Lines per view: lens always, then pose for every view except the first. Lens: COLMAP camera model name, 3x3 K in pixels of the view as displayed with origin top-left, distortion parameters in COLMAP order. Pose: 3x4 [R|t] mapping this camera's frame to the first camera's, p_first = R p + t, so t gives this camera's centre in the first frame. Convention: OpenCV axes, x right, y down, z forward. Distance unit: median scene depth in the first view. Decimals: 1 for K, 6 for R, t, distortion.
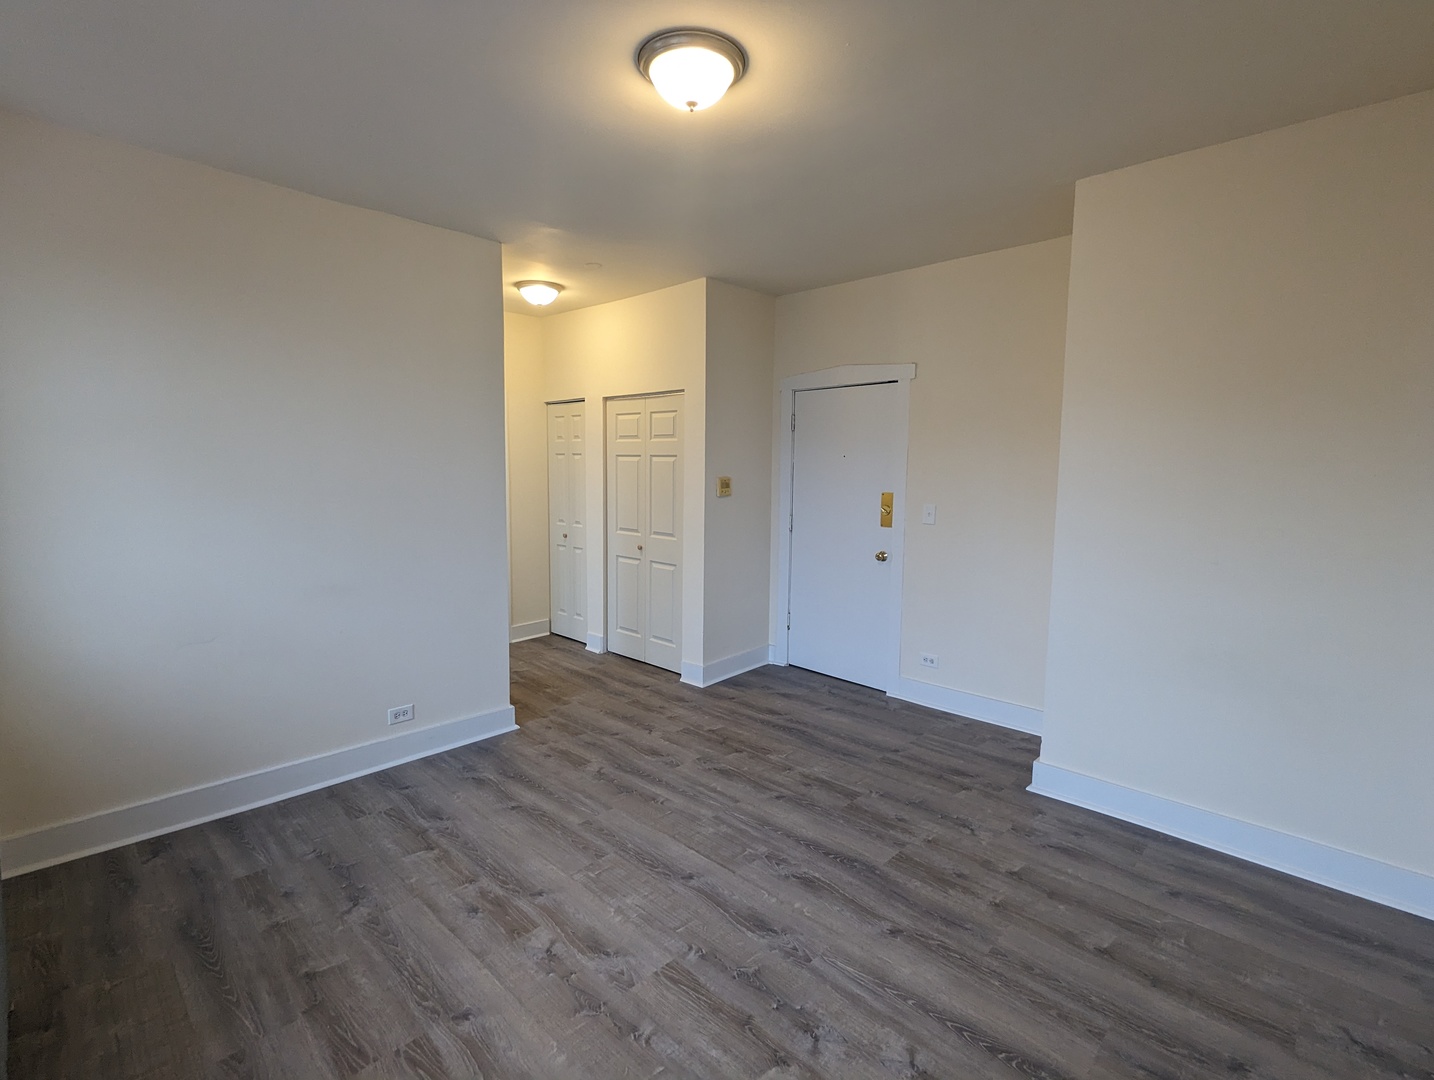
lens RADIAL K [[684.9, 0, 719.7], [0, 684.9, 534.8], [0, 0, 1]] dist [-0.001279, 0.002790]
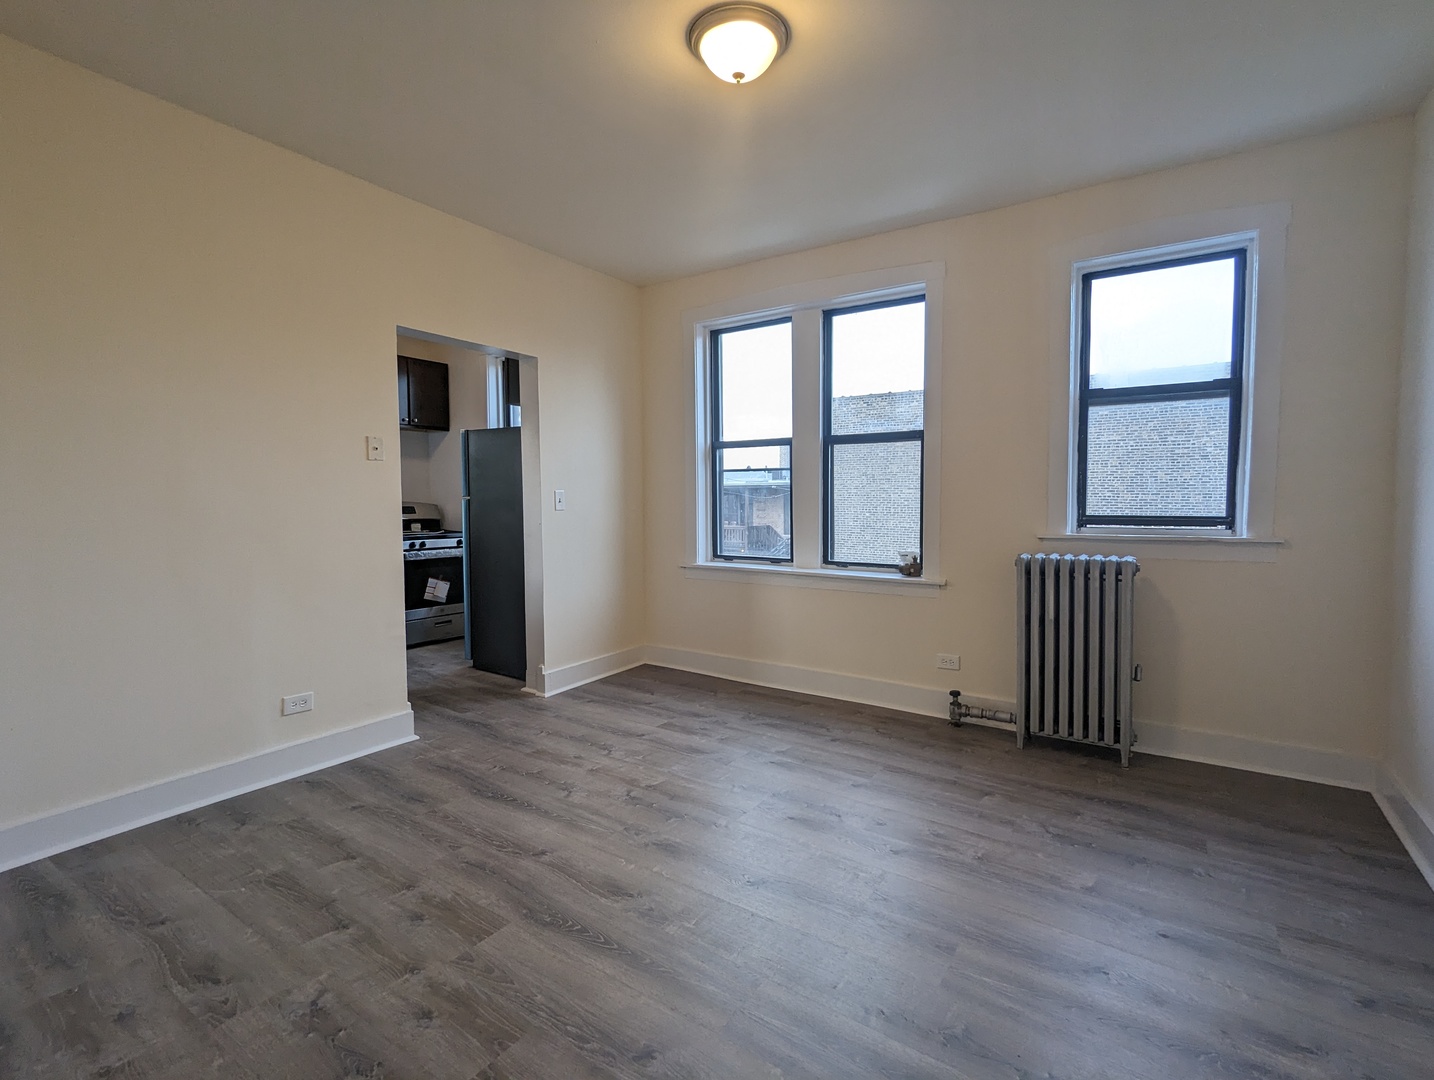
lens RADIAL K [[685.4, 0, 720.7], [0, 685.4, 532.9], [0, 0, 1]] dist [0.002066, -0.001457]
pose [[-0.984606, 0.004663, -0.174728, 0.132571], [-0.022536, 0.987914, 0.153358, -0.060740], [0.173331, 0.154935, -0.972600, 1.607960]]
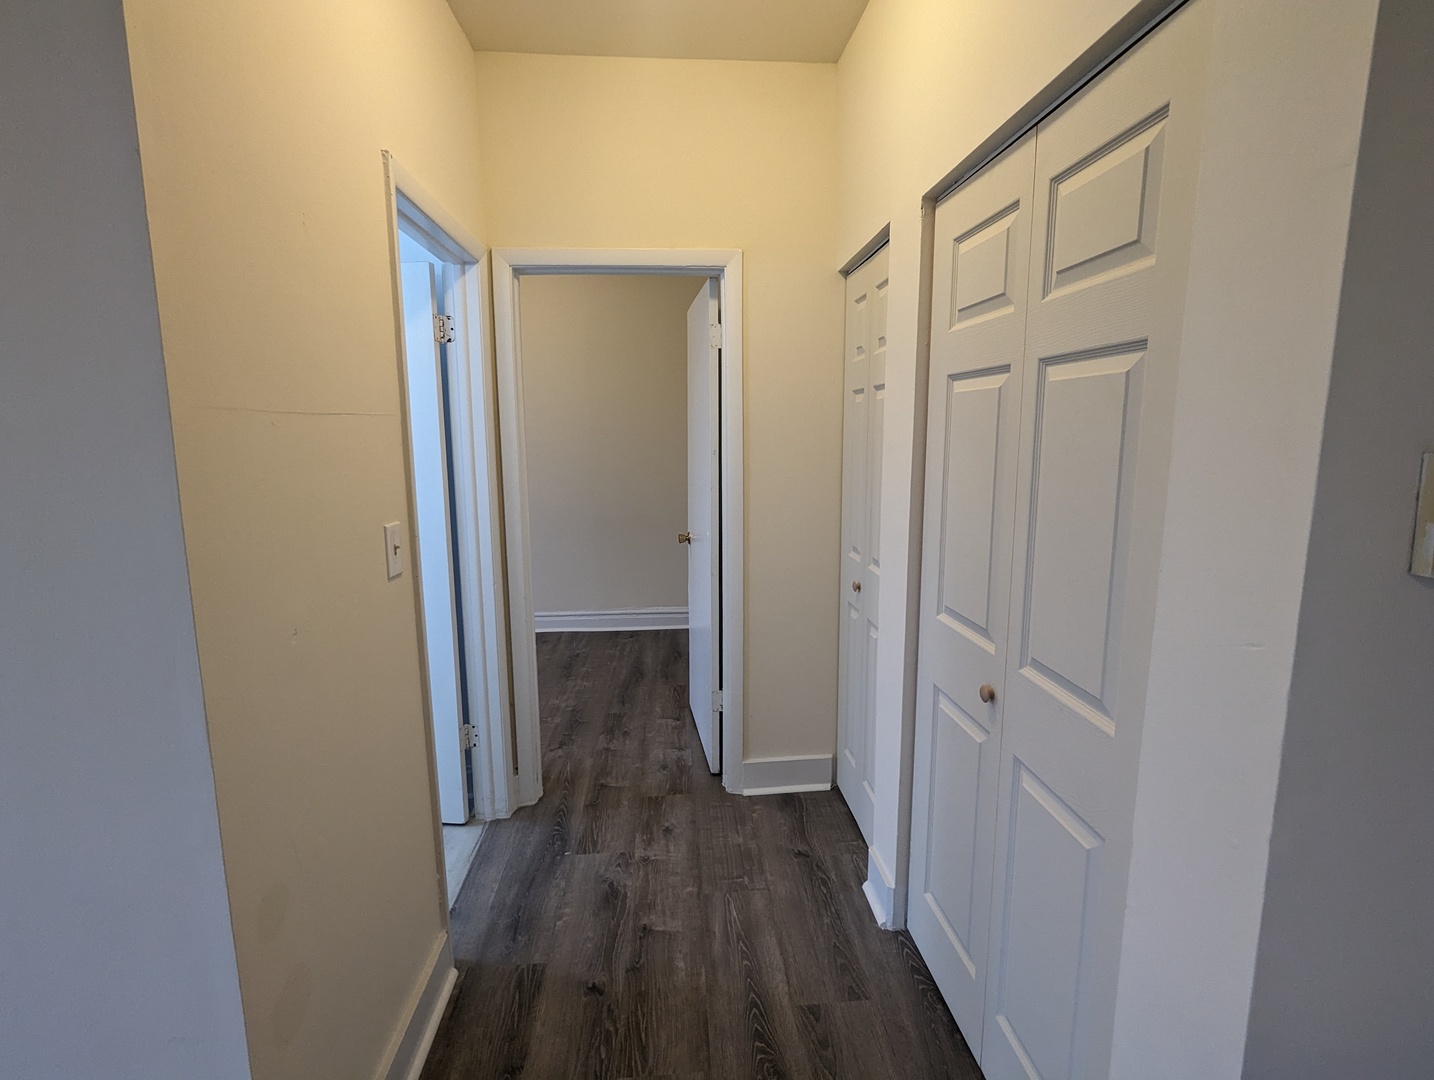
lens RADIAL K [[684.9, 0, 719.7], [0, 684.9, 534.8], [0, 0, 1]] dist [-0.001279, 0.002790]
pose [[0.747221, 0.088955, -0.658595, -0.033376], [-0.058039, 0.995950, 0.068671, -0.113842], [0.662036, -0.013088, 0.749357, 1.322947]]
